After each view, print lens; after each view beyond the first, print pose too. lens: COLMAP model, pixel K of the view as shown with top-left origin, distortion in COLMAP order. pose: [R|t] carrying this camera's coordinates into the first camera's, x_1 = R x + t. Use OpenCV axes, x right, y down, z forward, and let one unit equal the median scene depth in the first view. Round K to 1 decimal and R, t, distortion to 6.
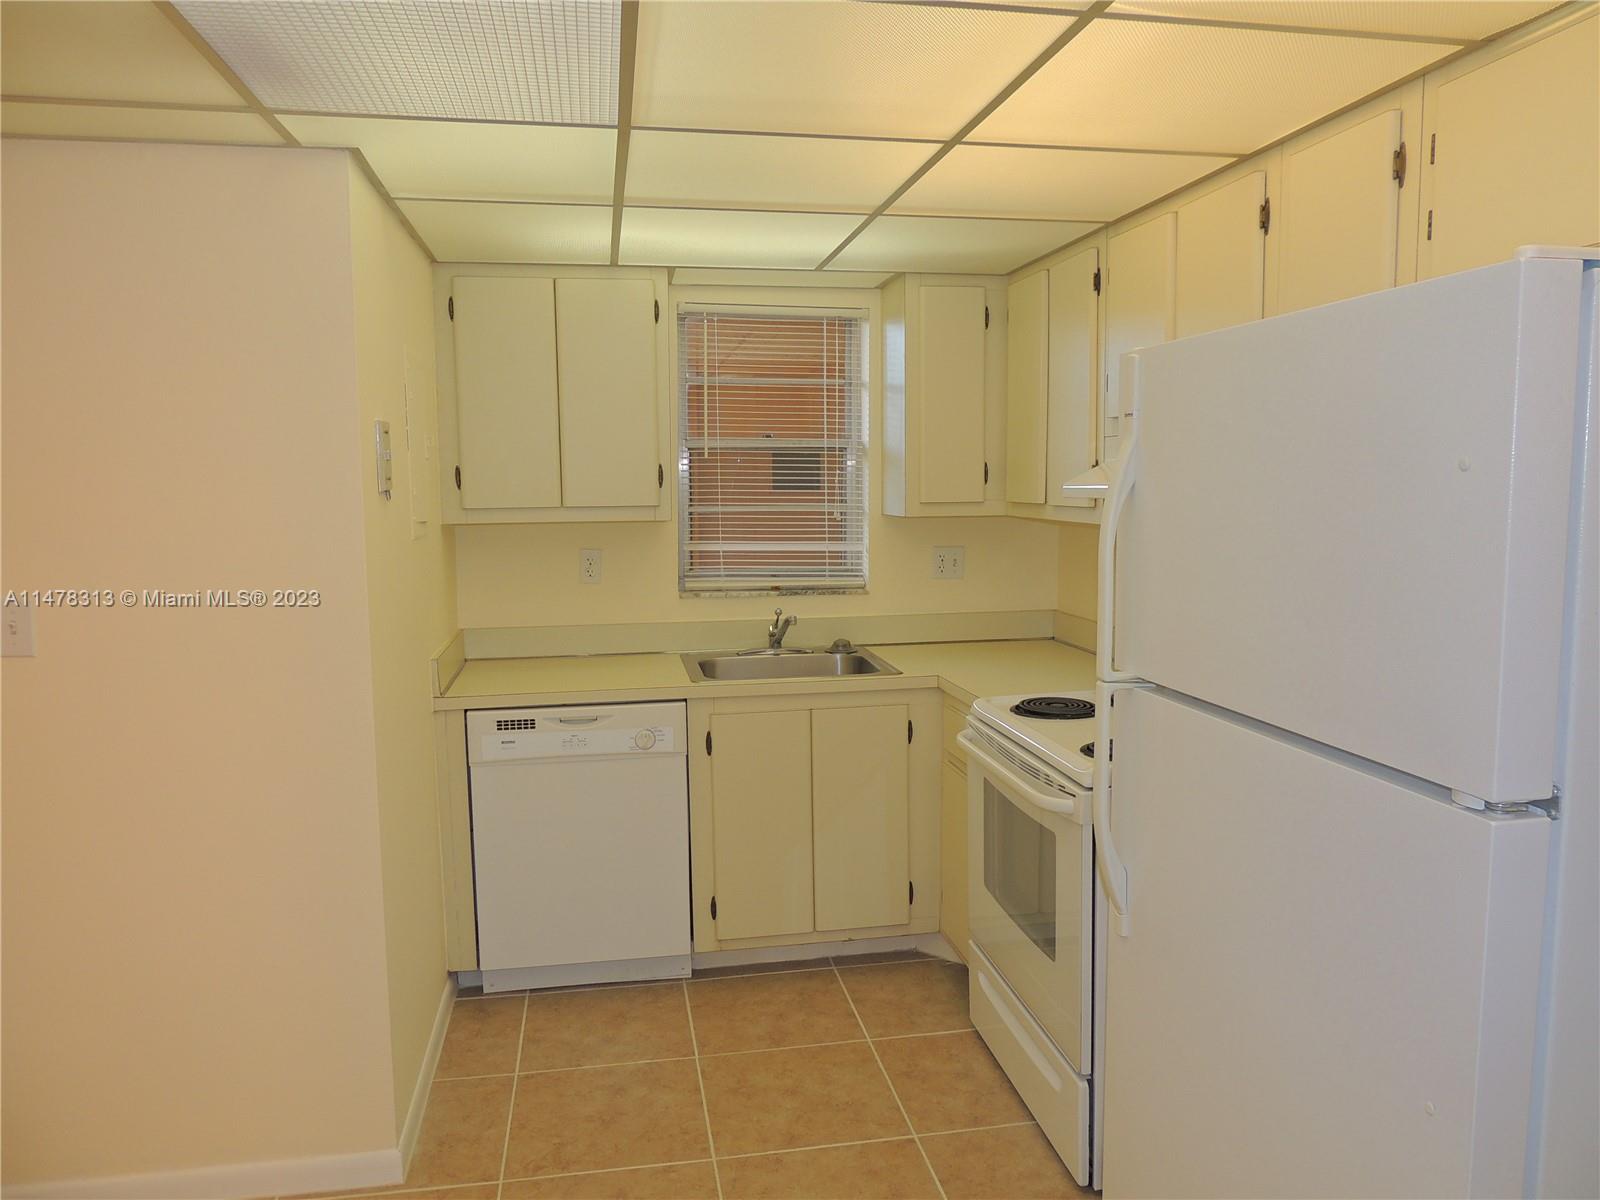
lens RADIAL K [[1143.9, 0, 802.5], [0, 1143.9, 602.4], [0, 0, 1]] dist [-0.024039, 0.006956]
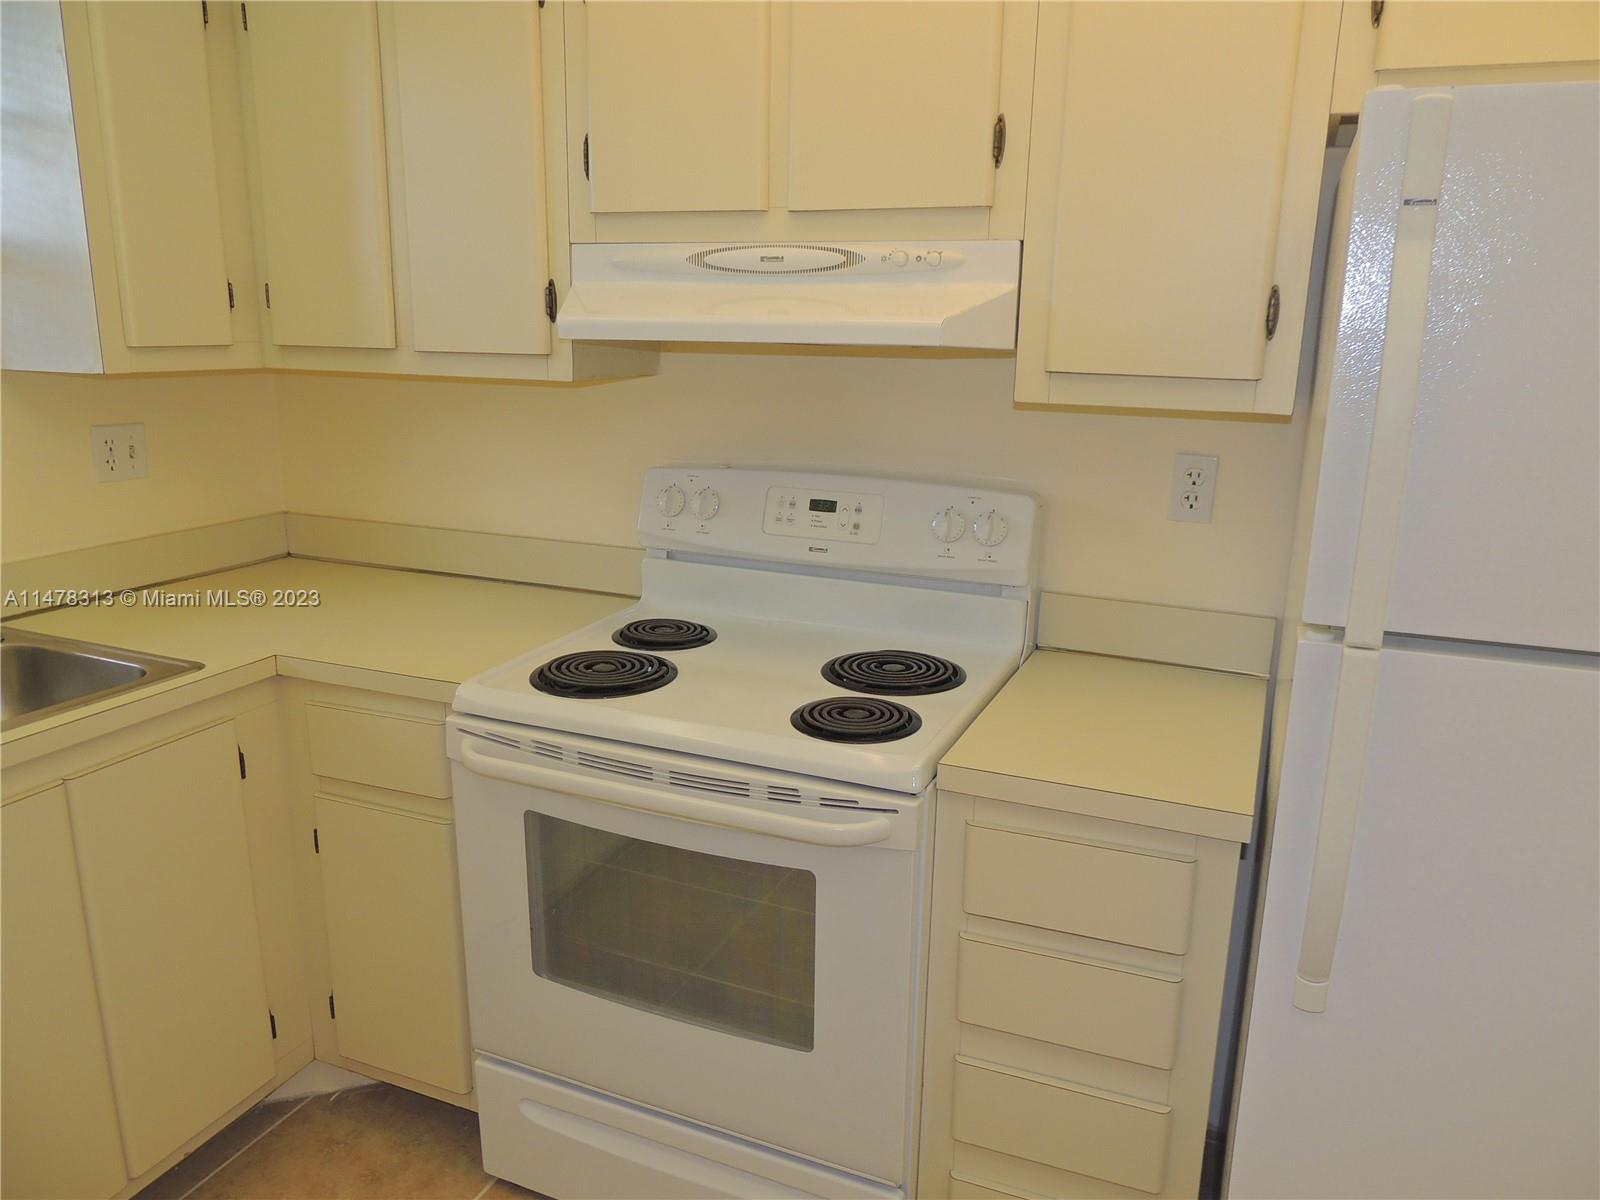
lens RADIAL K [[1139.1, 0, 800.0], [0, 1139.1, 600.0], [0, 0, 1]] dist [-0.013030, -0.001987]
pose [[0.543240, -0.184082, 0.819148, -0.221409], [0.072244, 0.982298, 0.172835, -0.047346], [-0.836463, -0.034713, 0.546923, 0.523002]]
